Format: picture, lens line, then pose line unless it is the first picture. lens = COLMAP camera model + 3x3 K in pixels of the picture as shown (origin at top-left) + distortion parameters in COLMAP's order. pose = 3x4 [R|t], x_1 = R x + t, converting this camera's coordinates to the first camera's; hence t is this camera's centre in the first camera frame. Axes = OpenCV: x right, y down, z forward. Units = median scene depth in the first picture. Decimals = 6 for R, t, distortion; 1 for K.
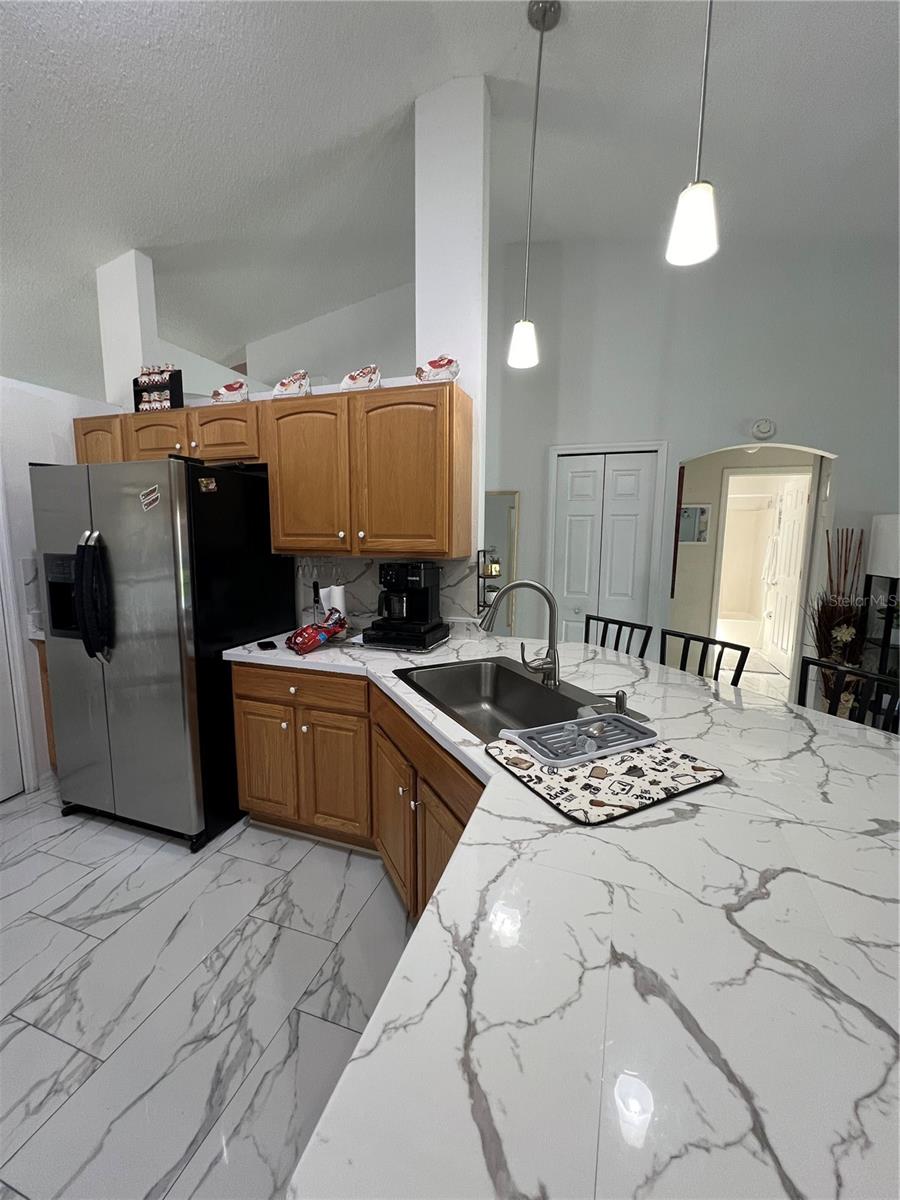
lens RADIAL K [[479.6, 0, 452.5], [0, 479.6, 598.1], [0, 0, 1]] dist [-0.002722, 0.001438]
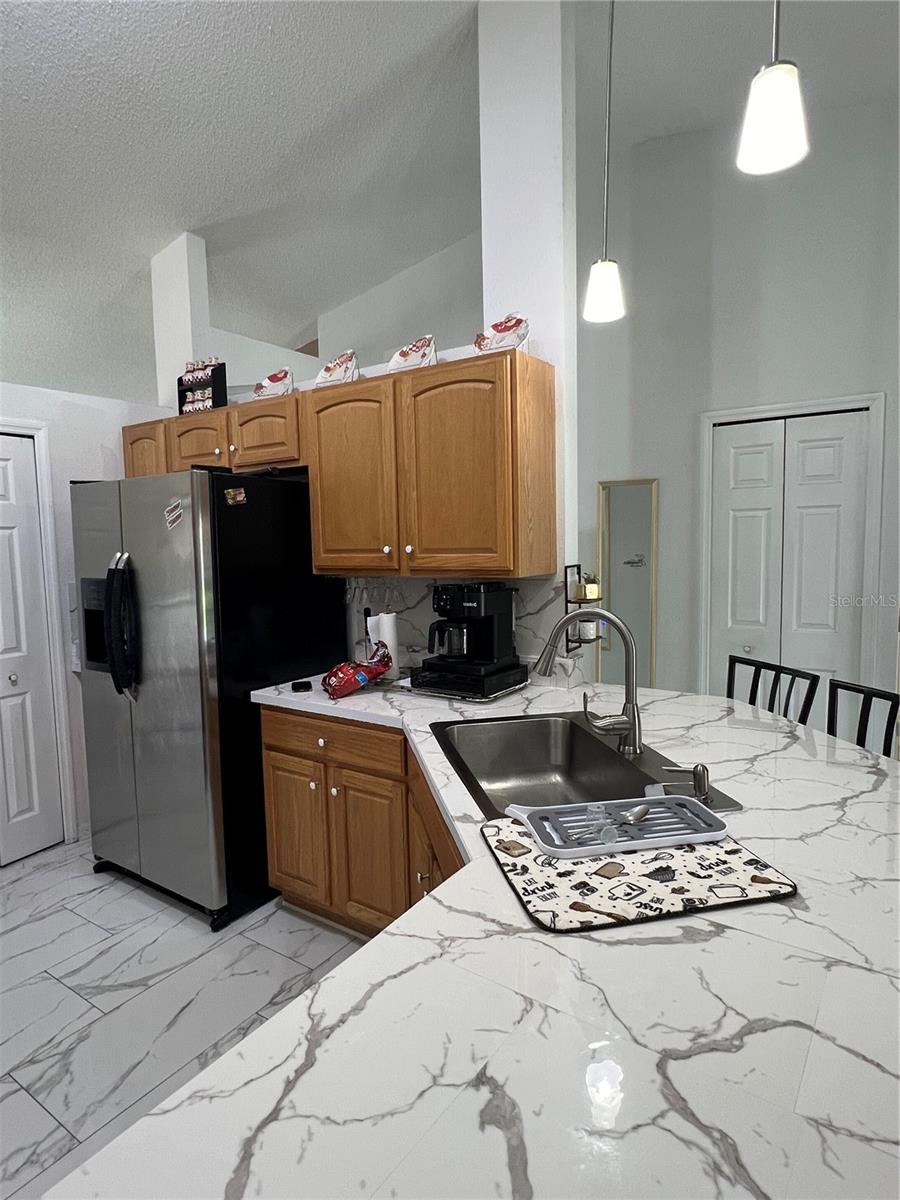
lens RADIAL K [[667.9, 0, 447.8], [0, 667.9, 599.3], [0, 0, 1]] dist [-0.002382, 0.002088]
pose [[0.963907, -0.004590, -0.266200, 0.170039], [-0.006077, 0.999212, -0.039233, -0.007377], [0.266171, 0.039435, 0.963119, -0.041929]]
